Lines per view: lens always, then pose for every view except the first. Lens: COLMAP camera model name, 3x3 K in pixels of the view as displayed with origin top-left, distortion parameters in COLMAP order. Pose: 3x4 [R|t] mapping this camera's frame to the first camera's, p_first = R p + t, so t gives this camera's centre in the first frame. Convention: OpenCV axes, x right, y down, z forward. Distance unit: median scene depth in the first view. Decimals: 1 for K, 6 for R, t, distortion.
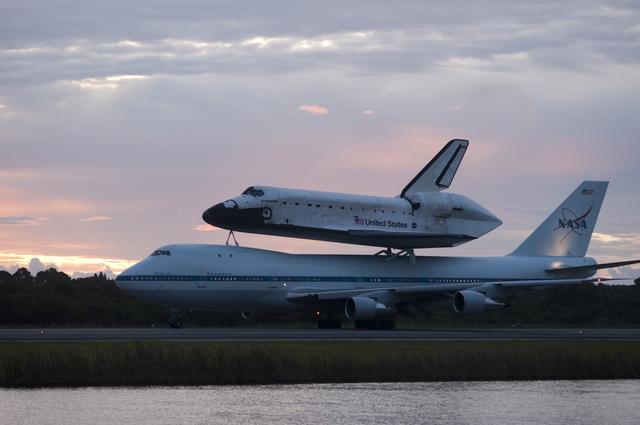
lens RADIAL K [[2557.2, 0, 321.5], [0, 2557.2, 211.6], [0, 0, 1]] dist [0.420519, 0.000000]
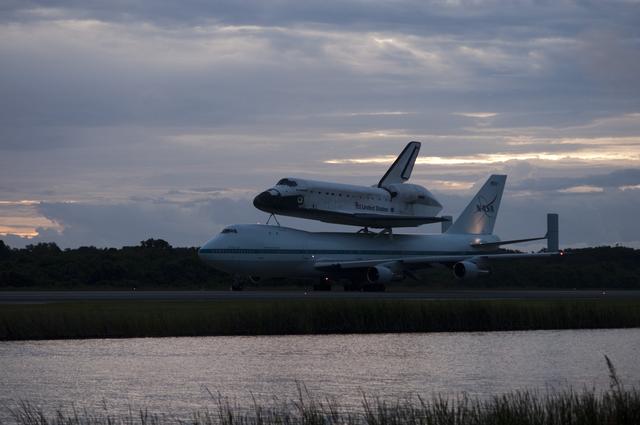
lens RADIAL K [[2557.2, 0, 319.4], [0, 2557.2, 212.5], [0, 0, 1]] dist [0.420519, 0.000000]
pose [[0.963408, 0.007430, 0.267937, -0.341700], [-0.011394, 0.999847, 0.013242, -0.009675], [-0.267798, -0.015811, 0.963345, -0.214340]]
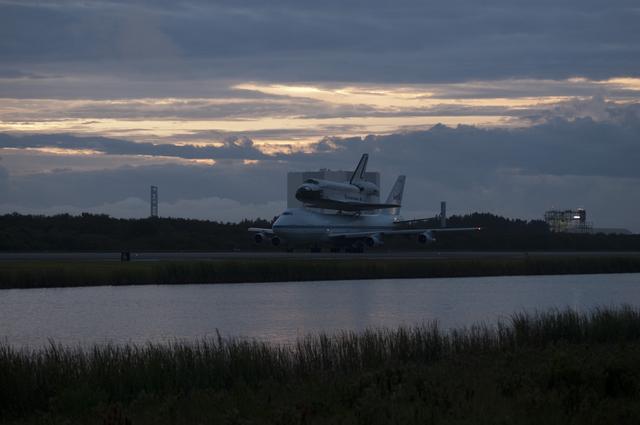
lens RADIAL K [[2557.2, 0, 317.6], [0, 2557.2, 215.7], [0, 0, 1]] dist [0.420519, 0.000000]
pose [[0.853469, 0.004409, 0.521124, -1.009355], [-0.020058, 0.999501, 0.024394, -0.028855], [-0.520757, -0.031272, 0.853132, -0.640089]]
